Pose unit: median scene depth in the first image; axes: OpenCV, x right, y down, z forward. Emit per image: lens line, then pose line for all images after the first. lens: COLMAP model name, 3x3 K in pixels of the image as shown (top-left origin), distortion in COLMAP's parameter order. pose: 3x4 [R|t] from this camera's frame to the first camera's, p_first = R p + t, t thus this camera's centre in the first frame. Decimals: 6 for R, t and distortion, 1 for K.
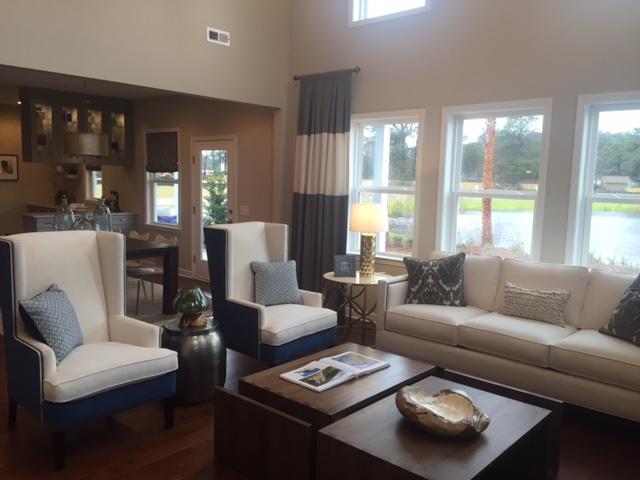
lens RADIAL K [[543.8, 0, 320.0], [0, 543.8, 240.0], [0, 0, 1]] dist [0.085831, -0.120869]
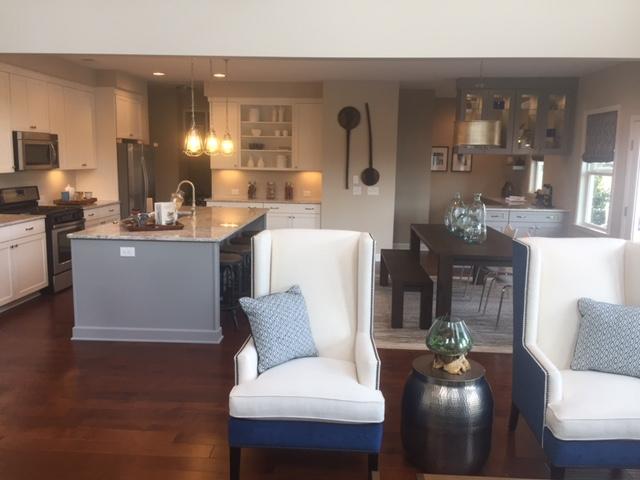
lens RADIAL K [[543.8, 0, 320.0], [0, 543.8, 240.0], [0, 0, 1]] dist [0.085831, -0.120869]
pose [[0.625993, 0.104672, -0.772772, 0.100176], [-0.090197, 0.994019, 0.061574, -0.023117], [0.774595, 0.031157, 0.631690, 0.172832]]
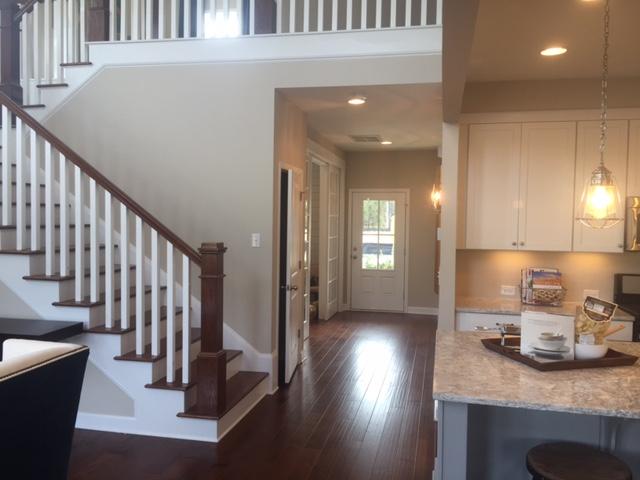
lens RADIAL K [[543.8, 0, 320.0], [0, 543.8, 240.0], [0, 0, 1]] dist [0.085831, -0.120869]
pose [[-0.866748, -0.015787, -0.498496, -0.198313], [-0.091334, 0.987621, 0.127527, -0.082827], [0.490312, 0.156064, -0.857460, 0.620446]]
